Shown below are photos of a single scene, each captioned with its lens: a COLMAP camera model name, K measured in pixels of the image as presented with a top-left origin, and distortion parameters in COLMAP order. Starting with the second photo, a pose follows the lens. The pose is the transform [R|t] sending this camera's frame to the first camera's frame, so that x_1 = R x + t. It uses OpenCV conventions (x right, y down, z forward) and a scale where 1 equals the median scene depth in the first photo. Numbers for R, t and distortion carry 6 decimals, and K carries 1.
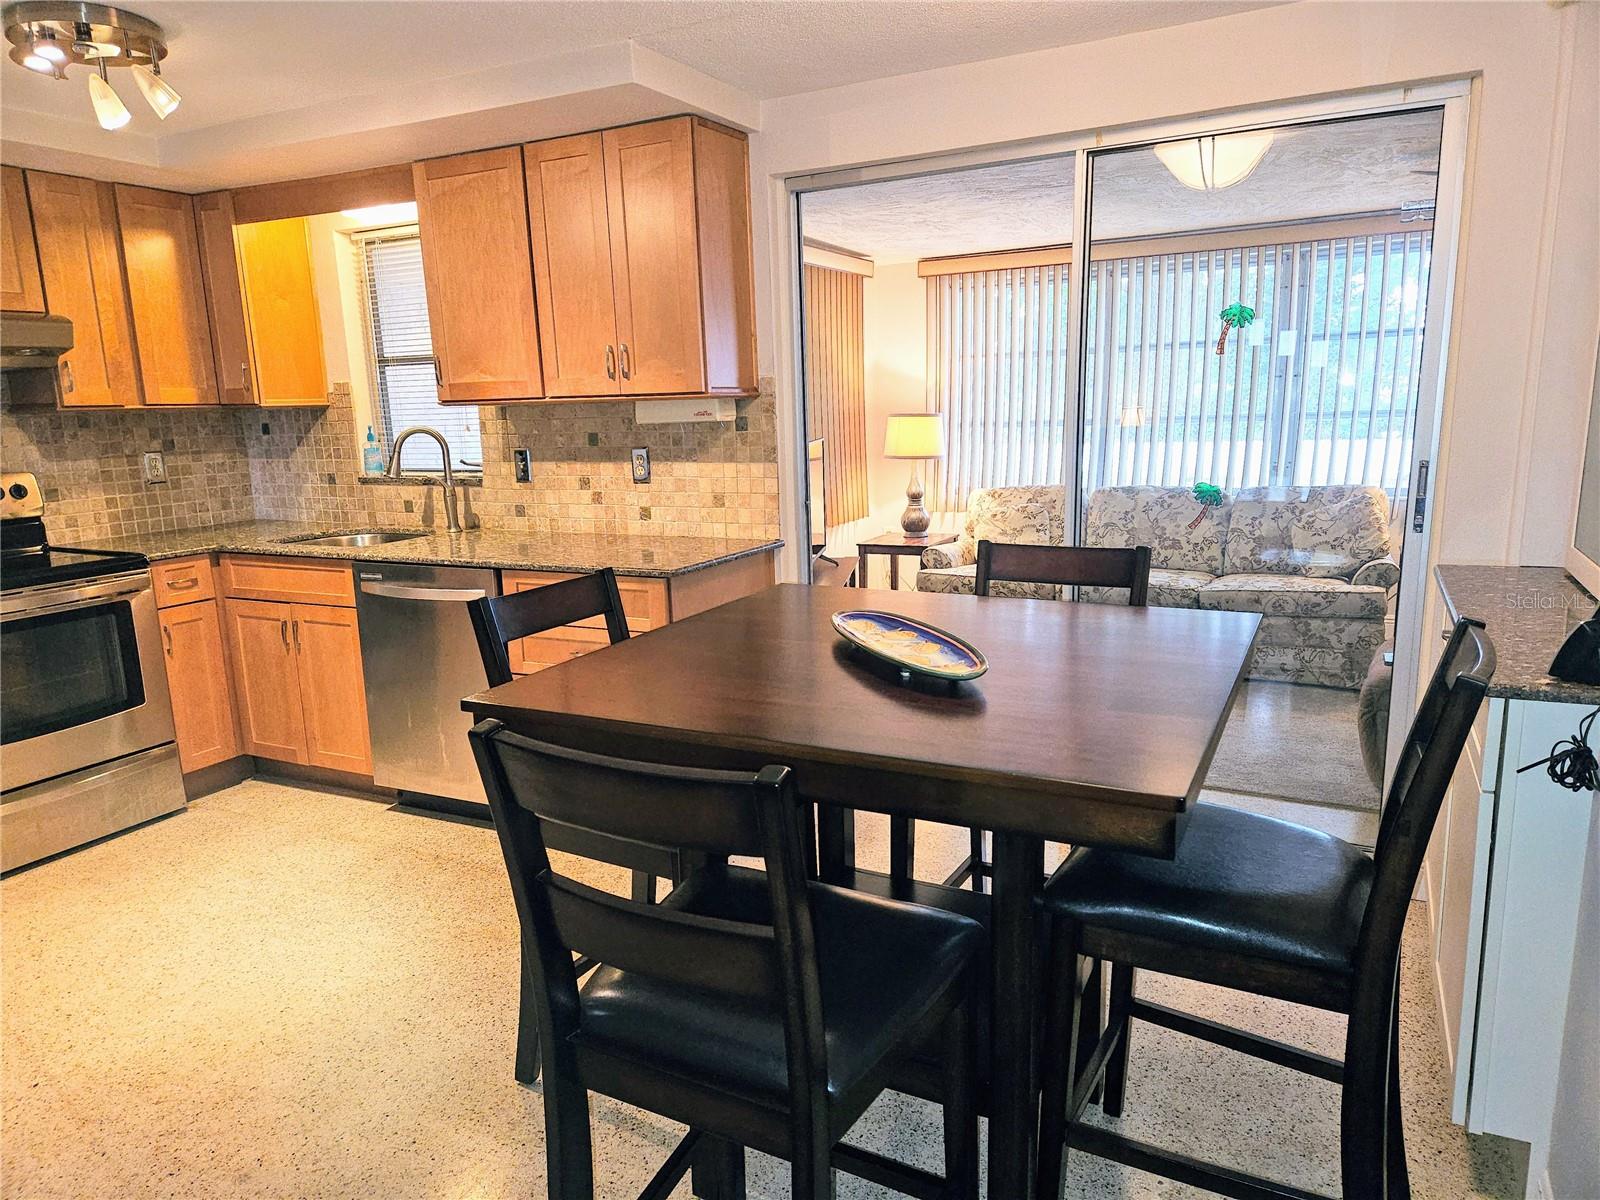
lens RADIAL K [[1059.0, 0, 798.5], [0, 1059.0, 613.9], [0, 0, 1]] dist [0.068593, -0.060177]
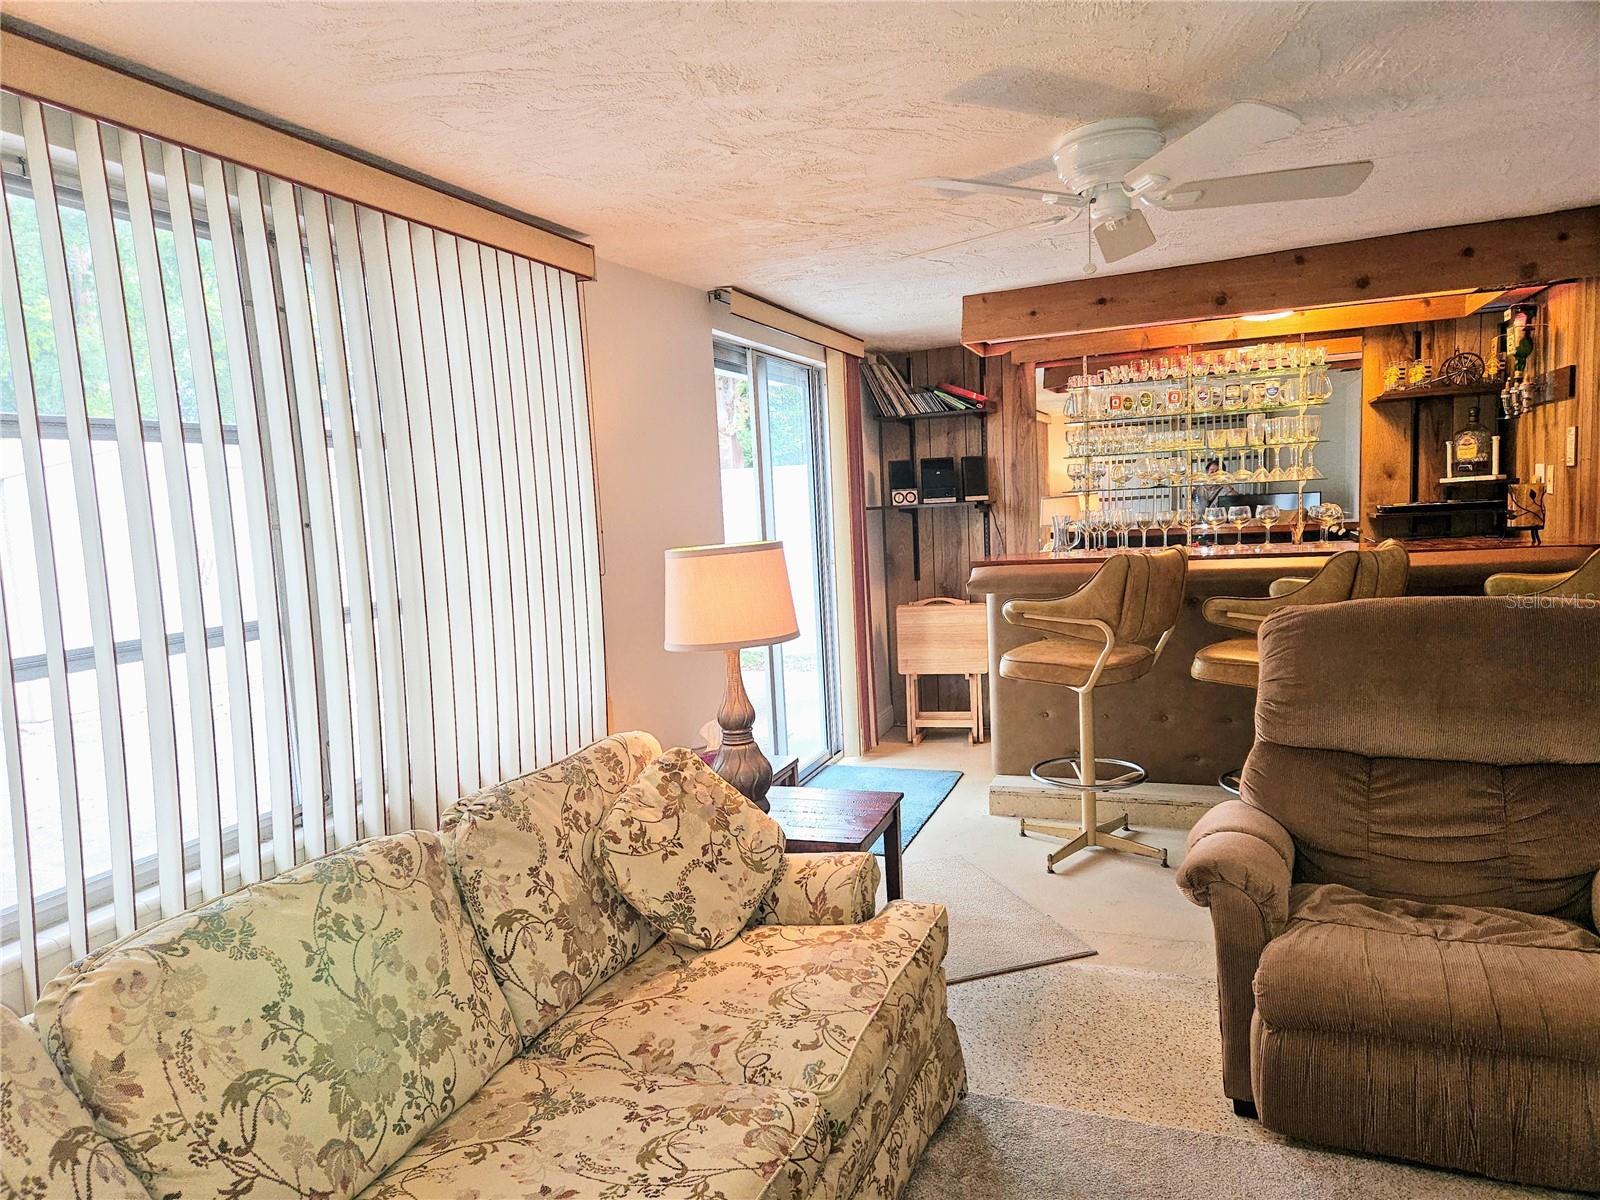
lens RADIAL K [[1059.0, 0, 807.3], [0, 1059.0, 602.6], [0, 0, 1]] dist [0.068593, -0.060177]
pose [[-0.109651, -0.064162, 0.991897, 0.046643], [0.248203, 0.964534, 0.089830, -0.269164], [-0.962482, 0.256042, -0.089836, 1.267092]]
